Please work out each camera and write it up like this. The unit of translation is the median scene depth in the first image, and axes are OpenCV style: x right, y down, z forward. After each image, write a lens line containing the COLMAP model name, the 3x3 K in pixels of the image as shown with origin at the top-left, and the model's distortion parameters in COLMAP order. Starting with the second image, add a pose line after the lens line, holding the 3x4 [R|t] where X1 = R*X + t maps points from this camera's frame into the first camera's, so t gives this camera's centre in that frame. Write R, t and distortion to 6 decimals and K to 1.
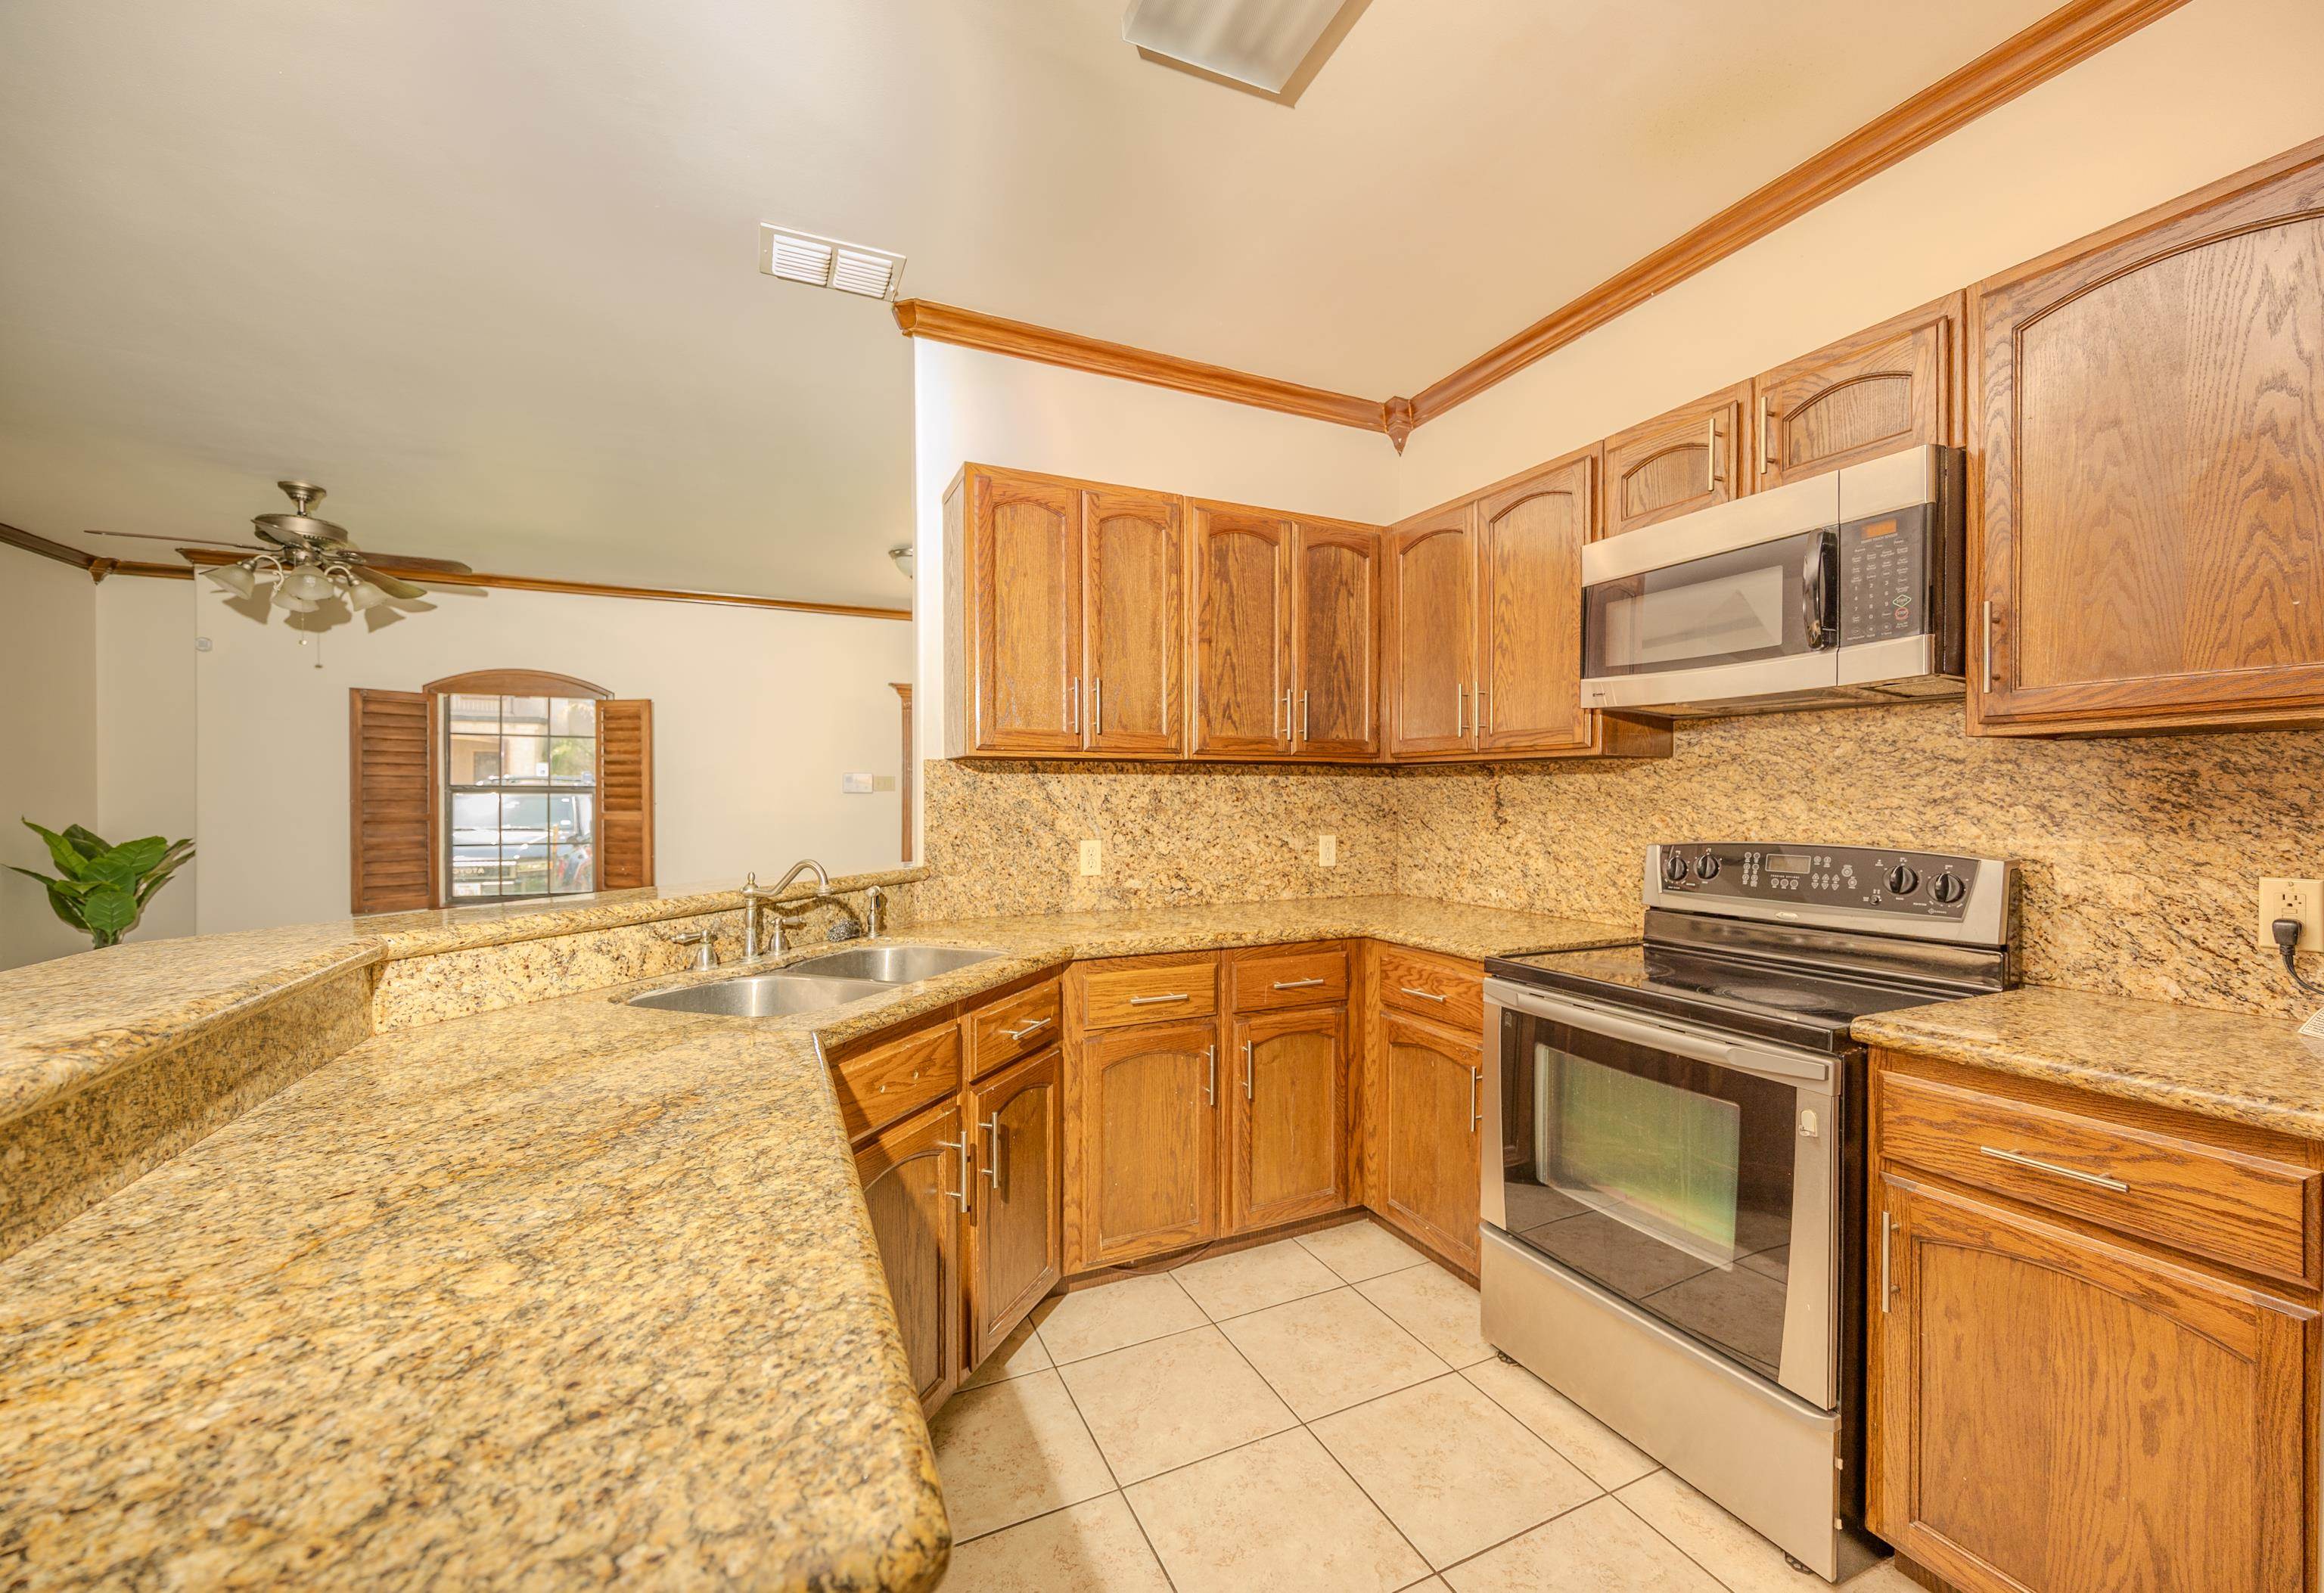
lens RADIAL K [[909.4, 0, 1186.3], [0, 909.4, 805.7], [0, 0, 1]] dist [-0.001872, -0.000115]
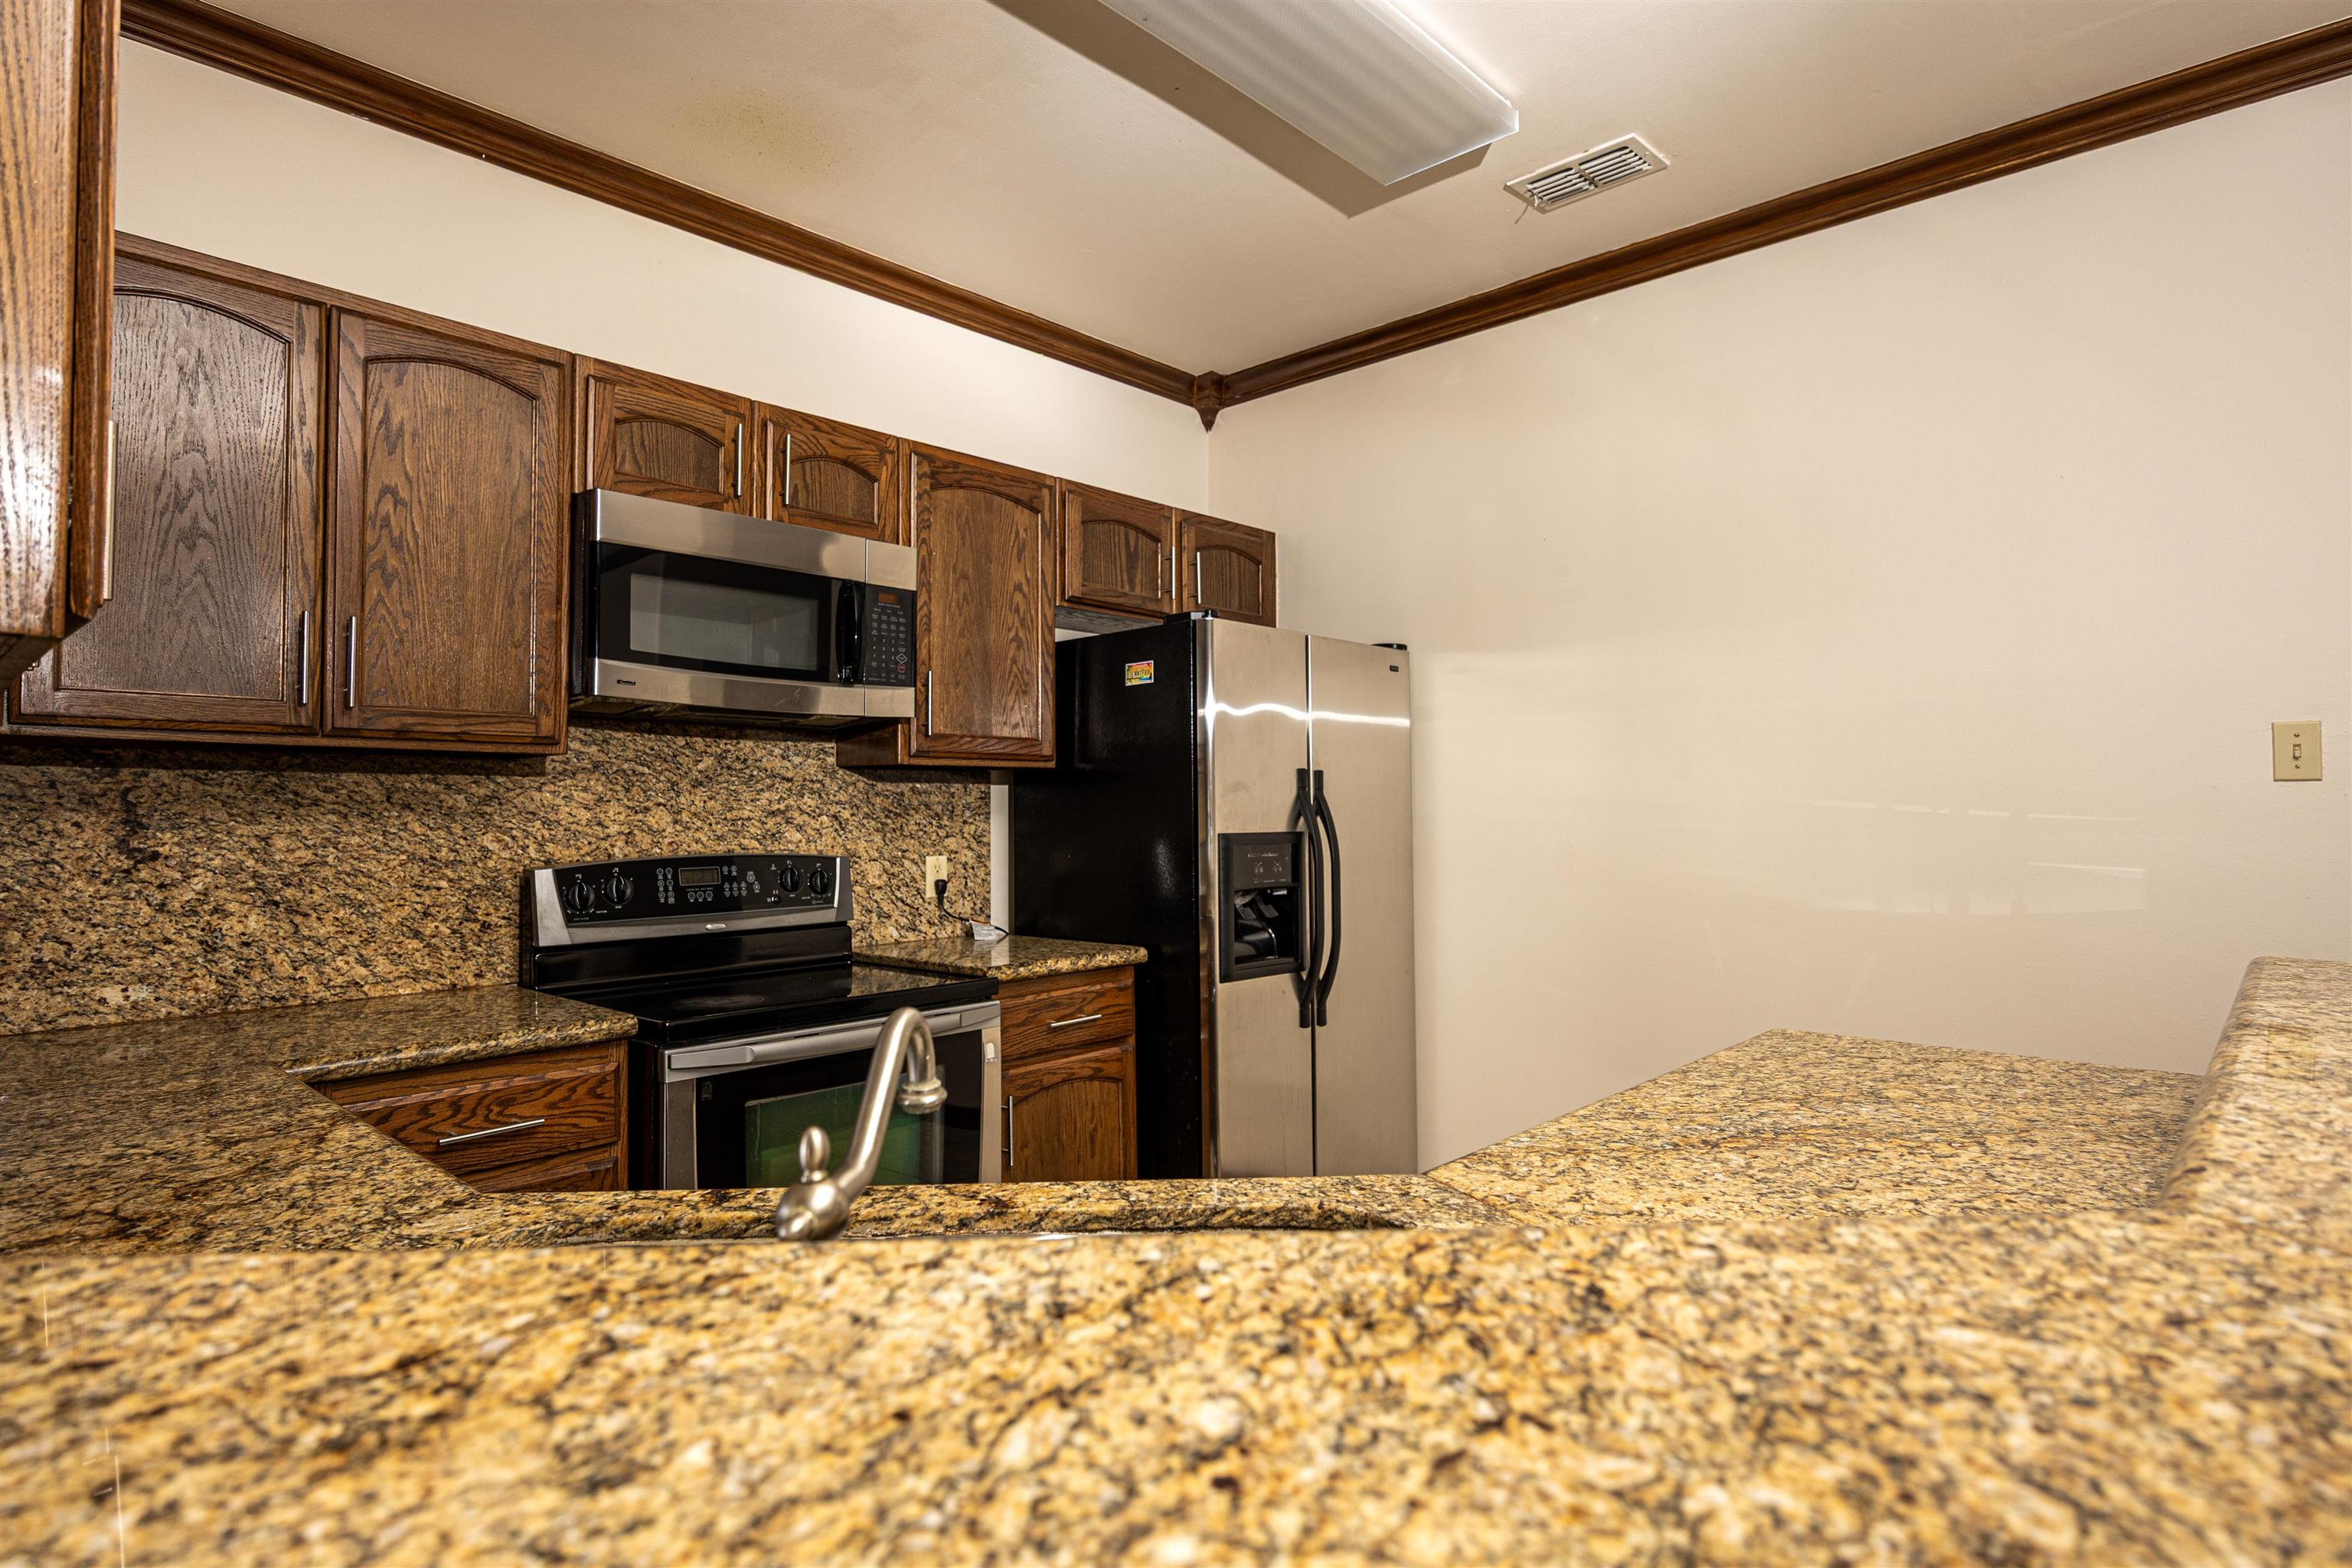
lens RADIAL K [[1227.8, 0, 1176.0], [0, 1227.8, 784.0], [0, 0, 1]] dist [-0.003545, -0.000533]
pose [[-0.367176, 0.021278, 0.929908, -0.779042], [0.013618, 0.999754, -0.017499, -0.006568], [-0.930052, 0.006238, -0.367375, 0.998676]]
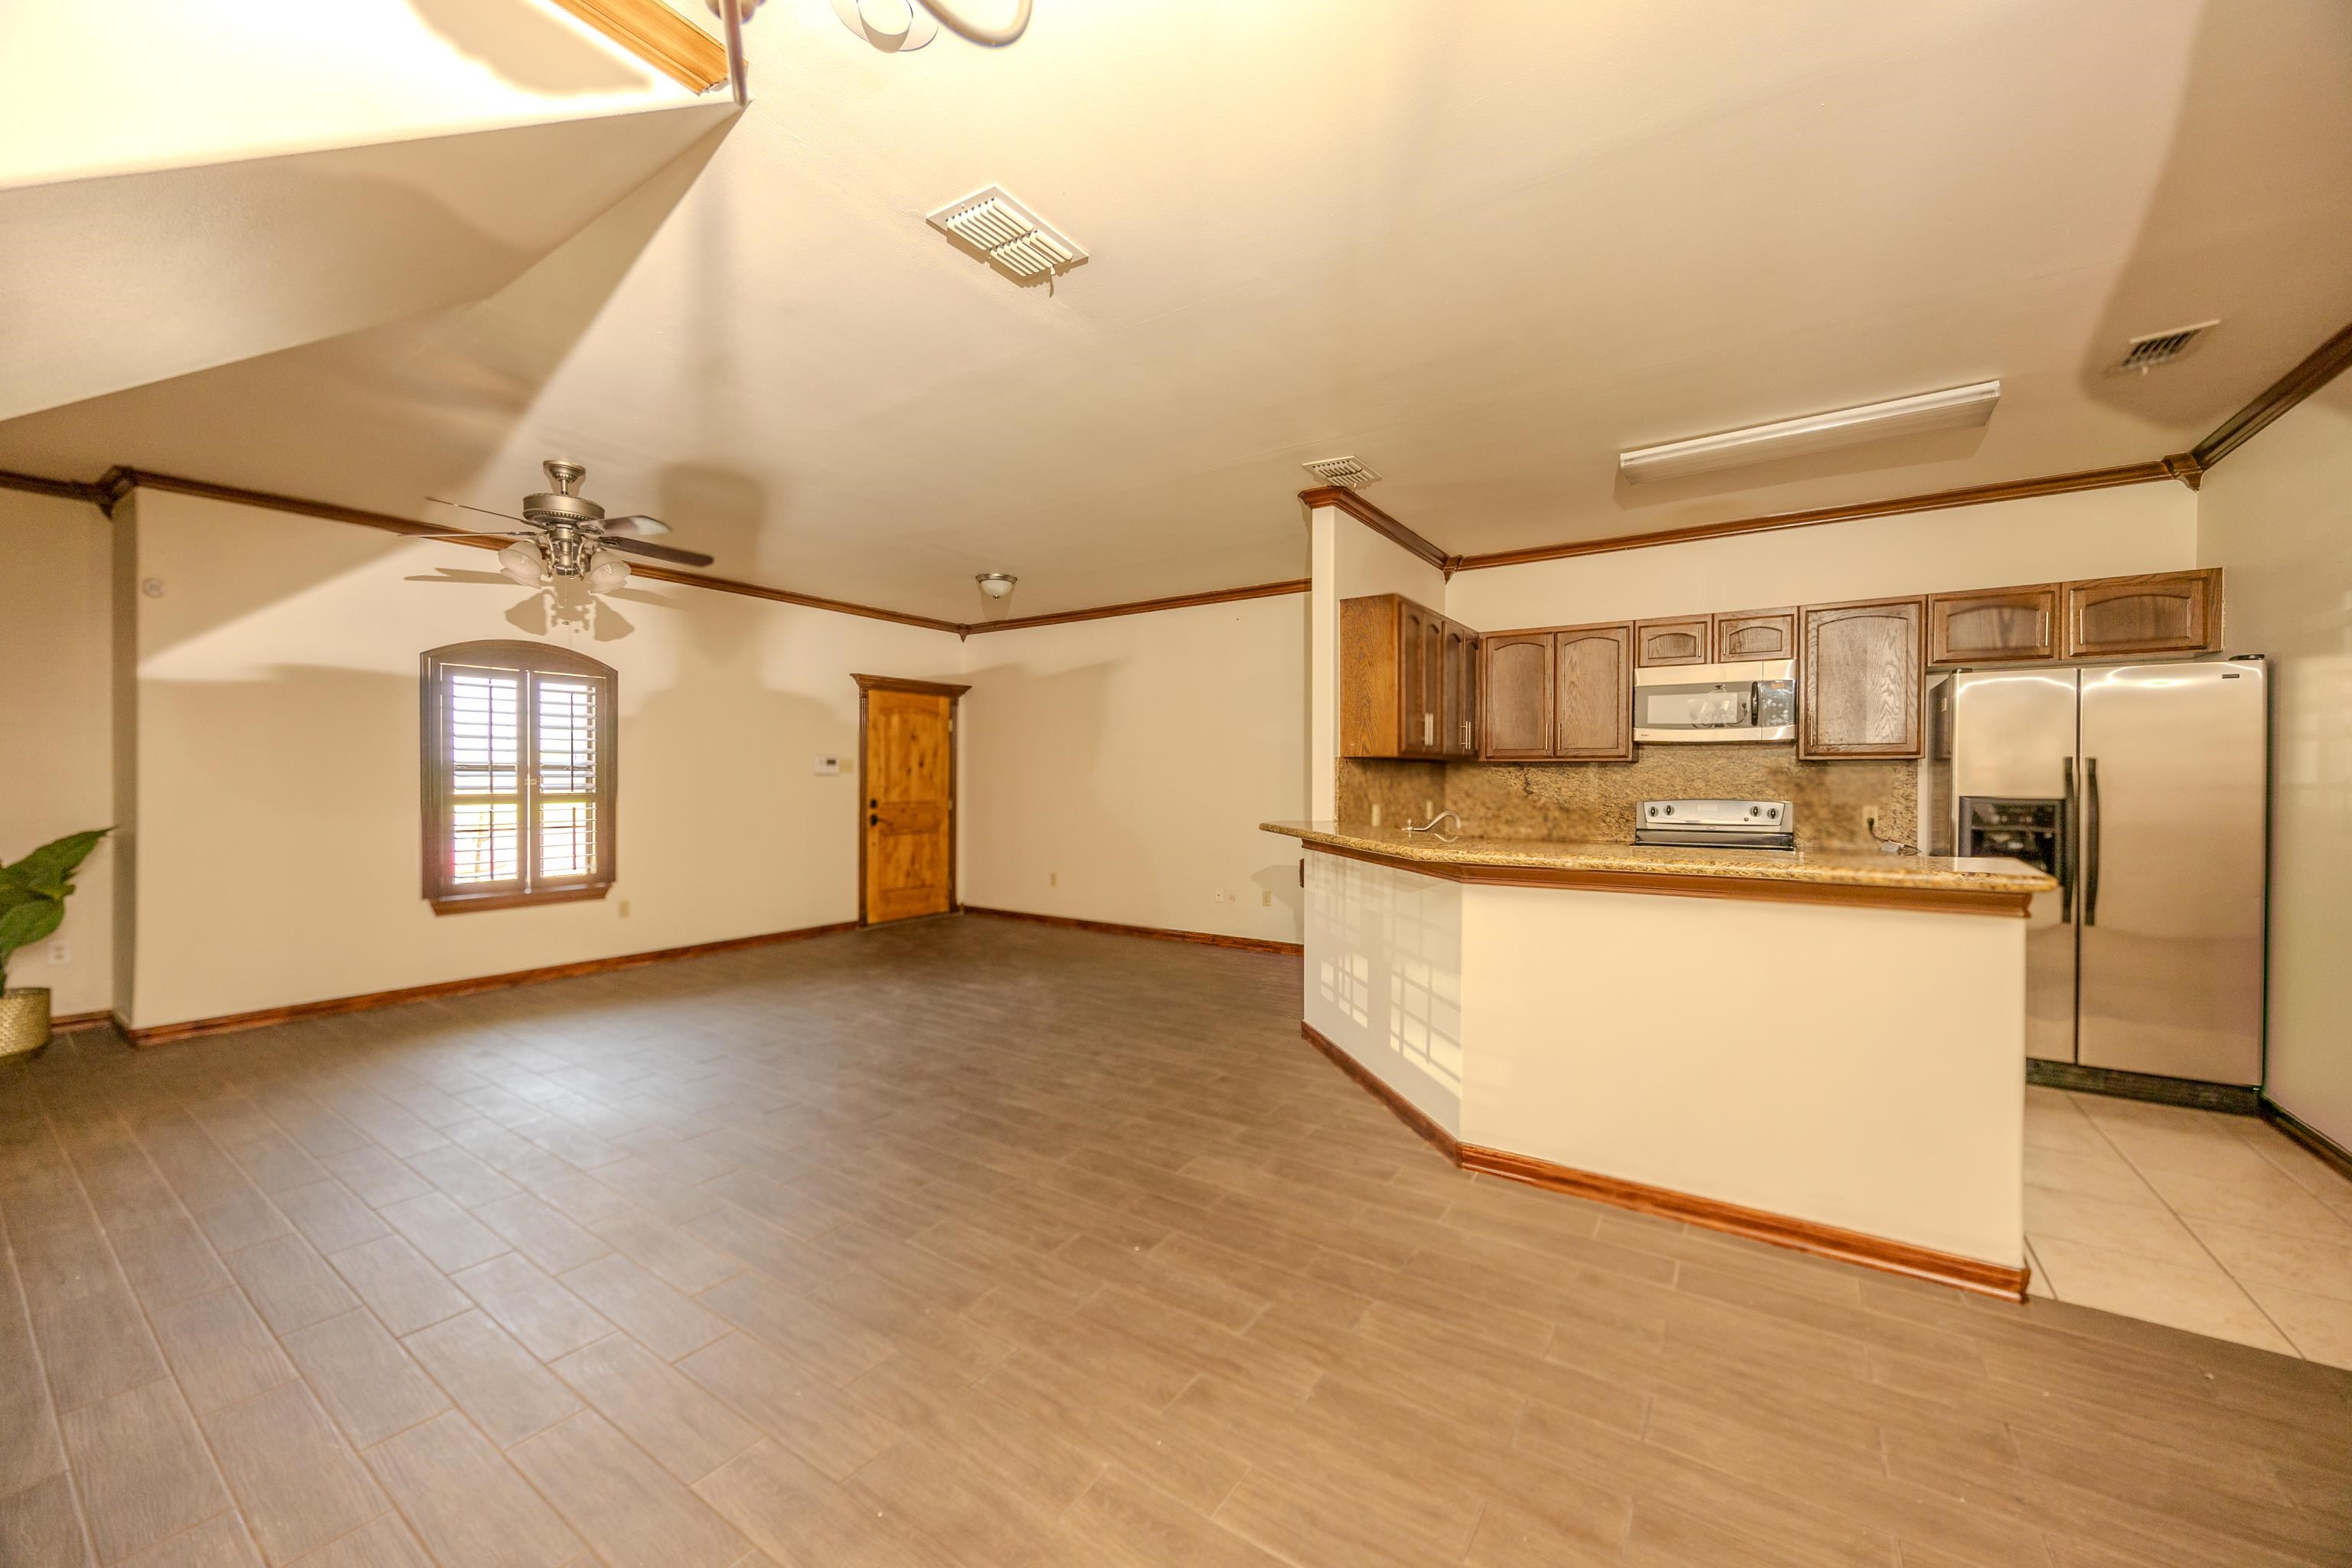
lens RADIAL K [[885.6, 0, 1168.5], [0, 885.6, 783.0], [0, 0, 1]] dist [-0.006795, 0.000227]
pose [[0.867604, 0.001910, 0.497252, -1.777910], [0.001326, 0.999980, -0.006154, 0.010624], [-0.497254, 0.005999, 0.867584, -0.348165]]
